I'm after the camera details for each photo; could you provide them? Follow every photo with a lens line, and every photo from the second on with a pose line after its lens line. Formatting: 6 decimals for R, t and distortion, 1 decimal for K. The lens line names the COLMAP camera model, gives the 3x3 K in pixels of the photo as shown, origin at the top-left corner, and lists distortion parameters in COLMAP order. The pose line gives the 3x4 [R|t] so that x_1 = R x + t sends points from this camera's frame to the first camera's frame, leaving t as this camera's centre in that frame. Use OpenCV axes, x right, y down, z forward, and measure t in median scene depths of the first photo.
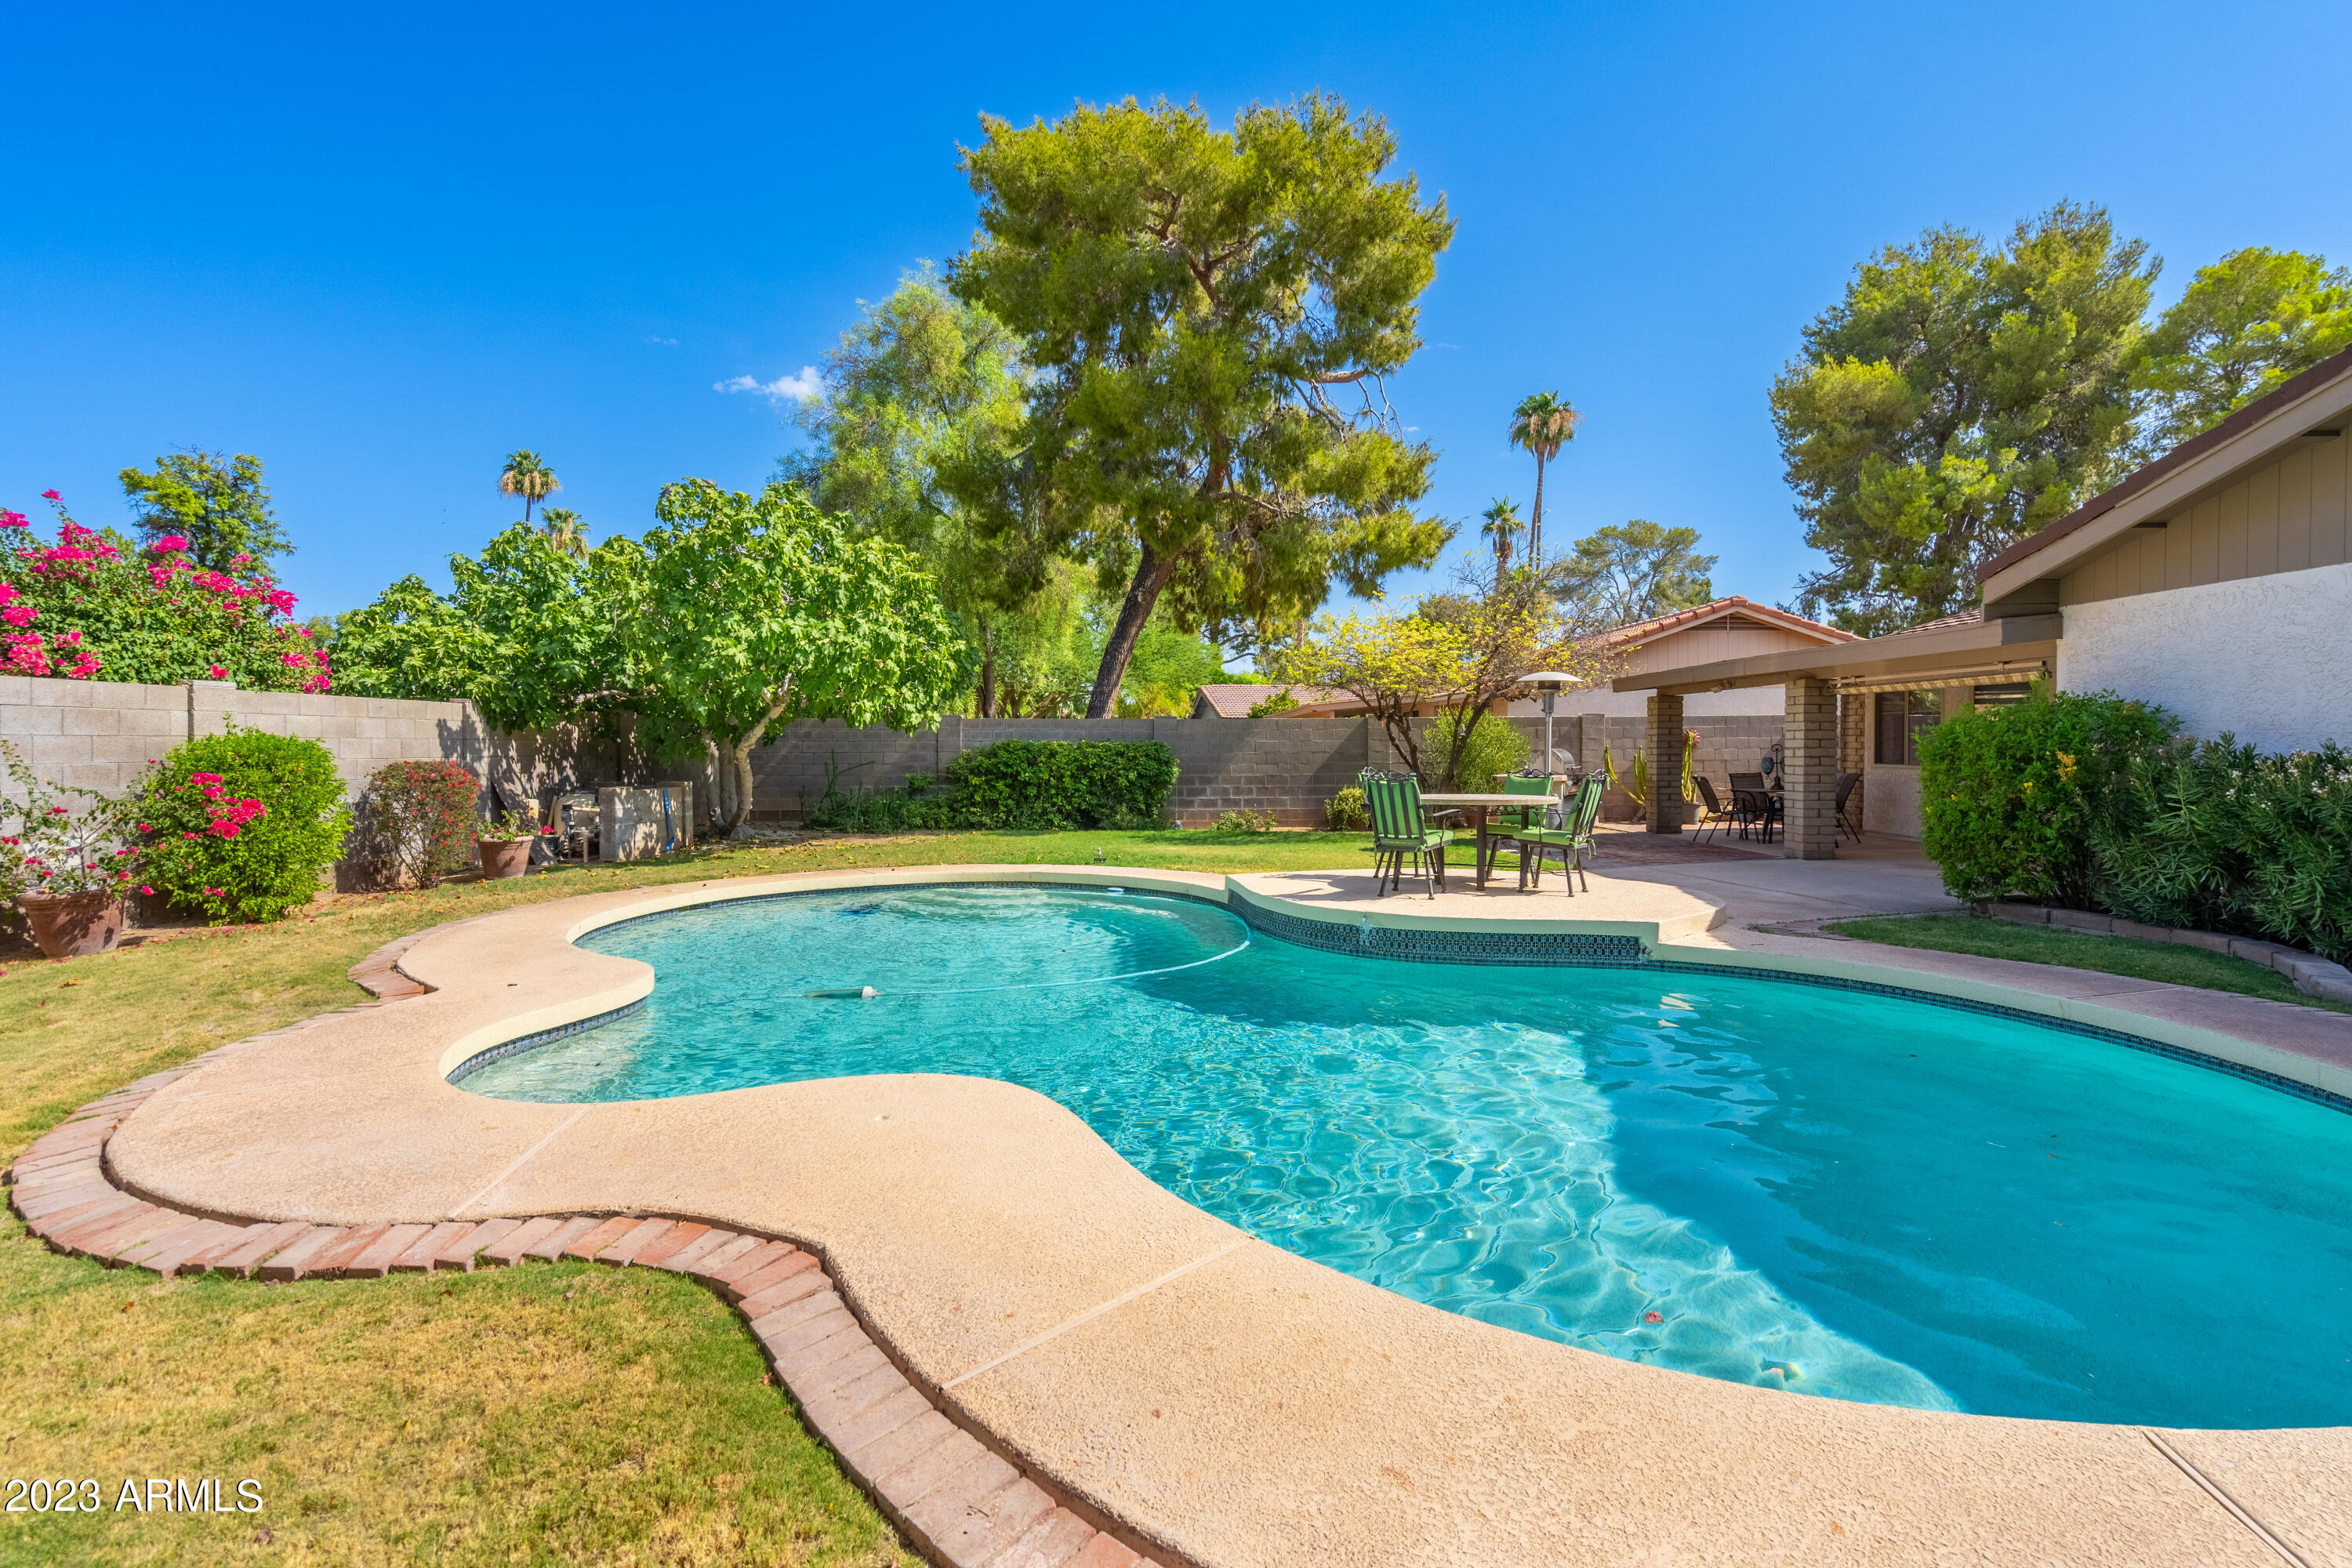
lens RADIAL K [[1080.8, 0, 1179.6], [0, 1080.8, 761.4], [0, 0, 1]] dist [-0.004325, 0.002330]
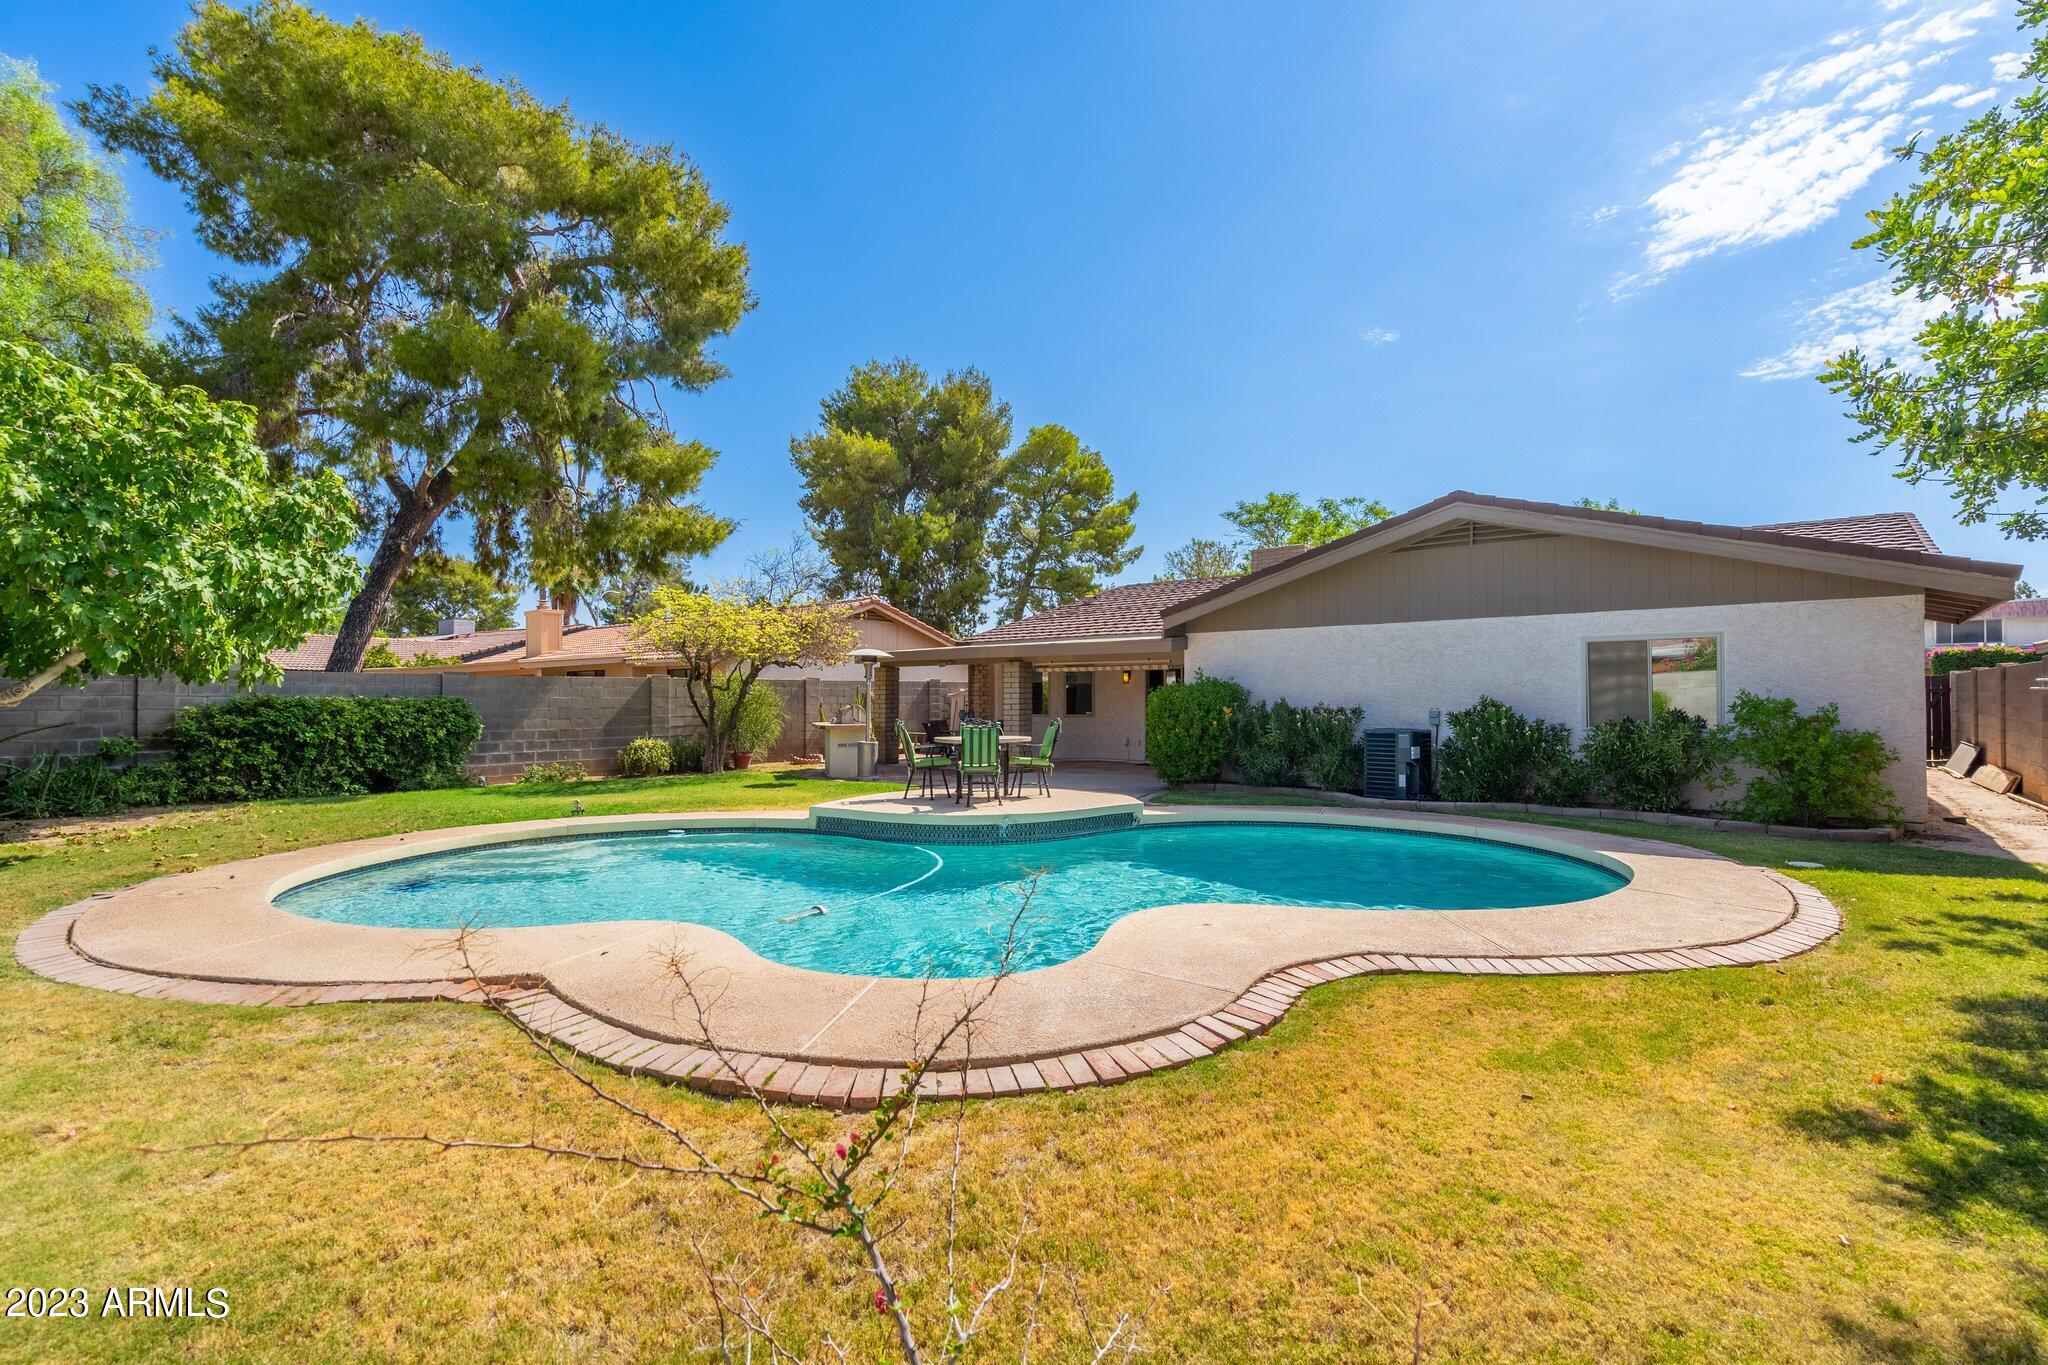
lens RADIAL K [[941.1, 0, 1027.4], [0, 941.1, 681.7], [0, 0, 1]] dist [-0.004325, 0.002330]
pose [[0.649038, 0.016724, 0.760572, -0.349206], [0.009444, 0.999504, -0.030037, -0.002497], [-0.760697, 0.026677, 0.648559, 0.053140]]
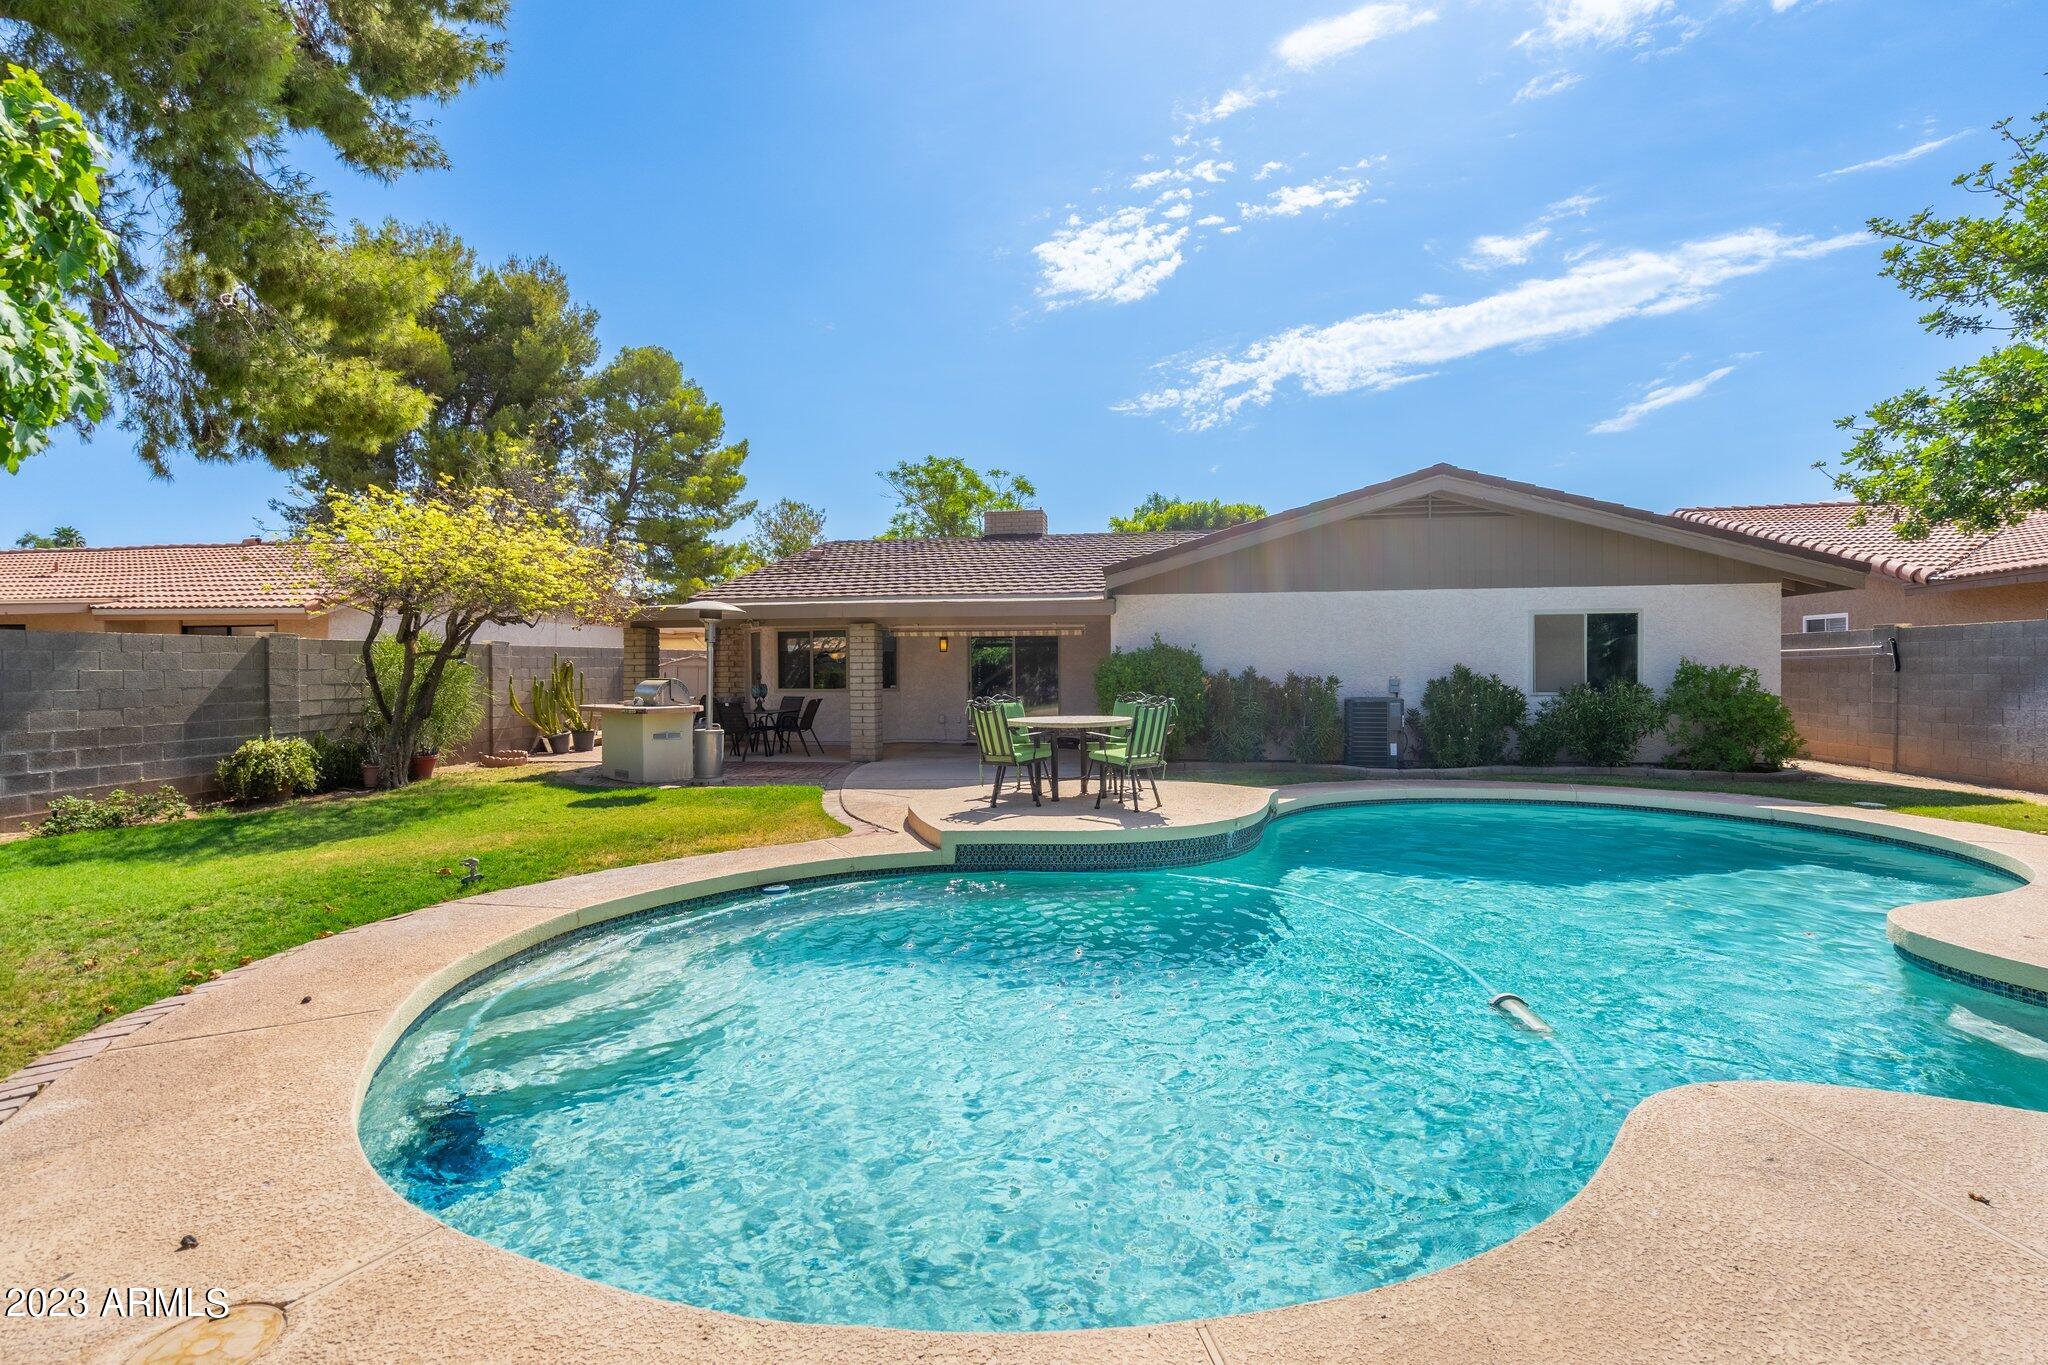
lens RADIAL K [[941.1, 0, 1027.6], [0, 941.1, 675.3], [0, 0, 1]] dist [-0.004325, 0.002330]
pose [[0.162008, -0.003773, 0.986782, -0.367169], [0.018806, 0.999823, 0.000735, -0.007767], [-0.986610, 0.018438, 0.162050, 0.450825]]
